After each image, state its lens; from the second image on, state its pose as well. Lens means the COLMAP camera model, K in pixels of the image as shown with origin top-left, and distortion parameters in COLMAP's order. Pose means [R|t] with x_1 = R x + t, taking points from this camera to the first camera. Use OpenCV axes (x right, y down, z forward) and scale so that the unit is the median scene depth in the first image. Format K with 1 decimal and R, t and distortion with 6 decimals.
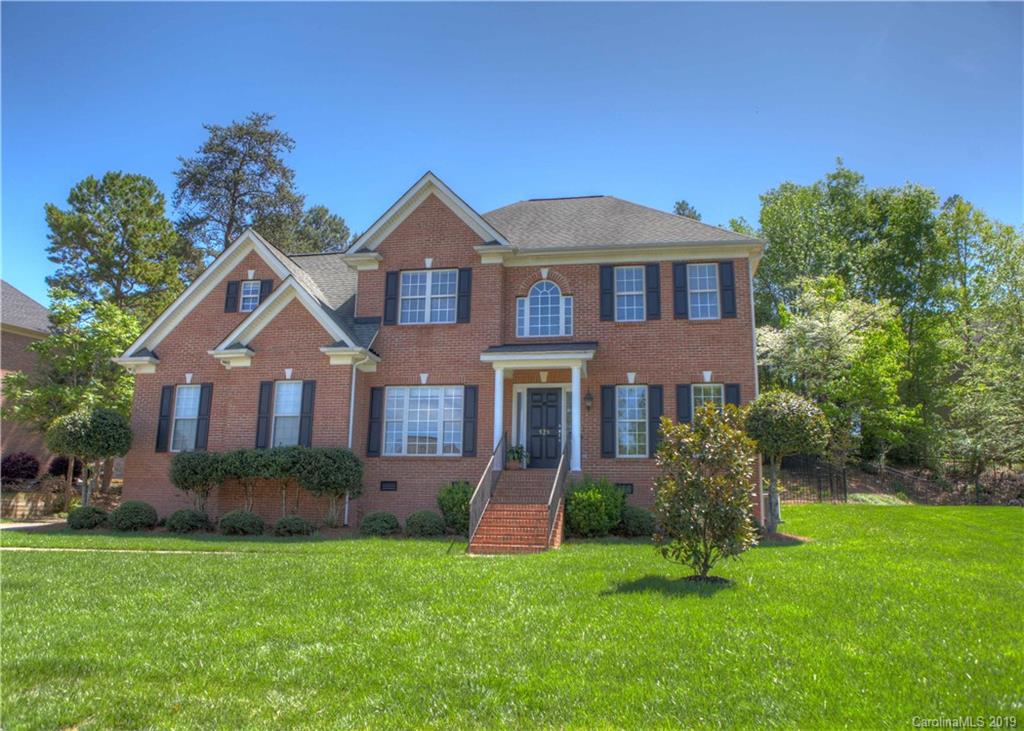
lens RADIAL K [[772.6, 0, 519.5], [0, 772.6, 369.3], [0, 0, 1]] dist [-0.096394, 0.014536]
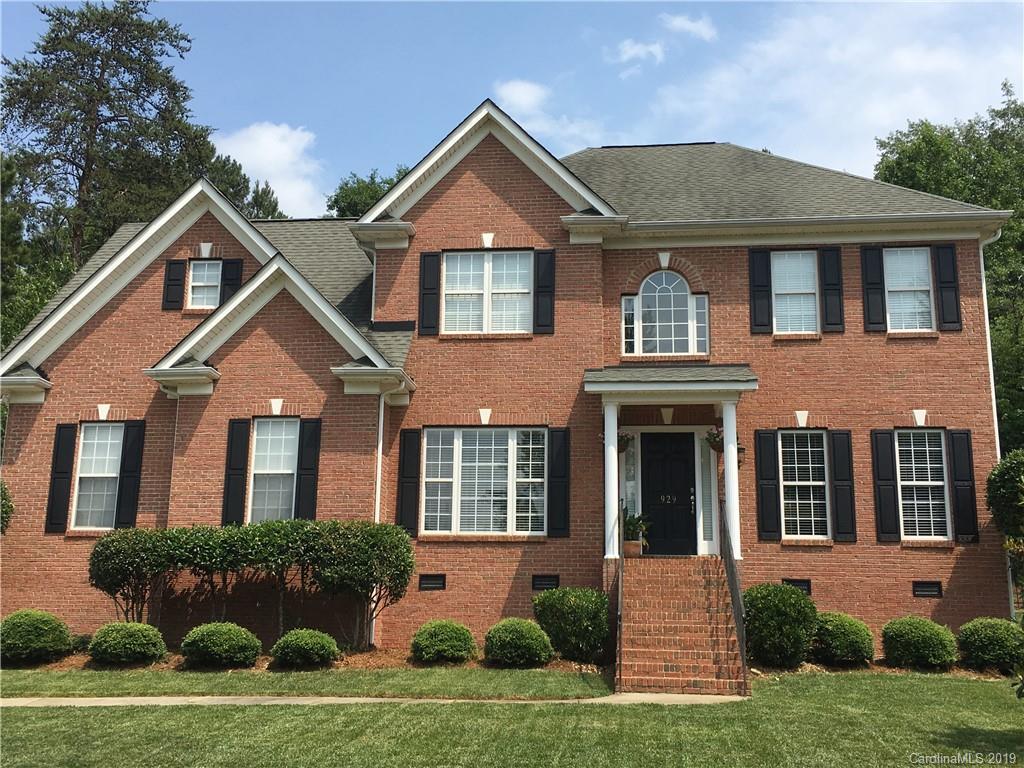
lens RADIAL K [[1155.3, 0, 518.1], [0, 1155.3, 369.7], [0, 0, 1]] dist [0.056474, 0.000000]
pose [[0.998093, 0.013024, 0.060343, -0.153378], [-0.011656, 0.999668, -0.022977, -0.005410], [-0.060622, 0.022230, 0.997913, 0.015288]]
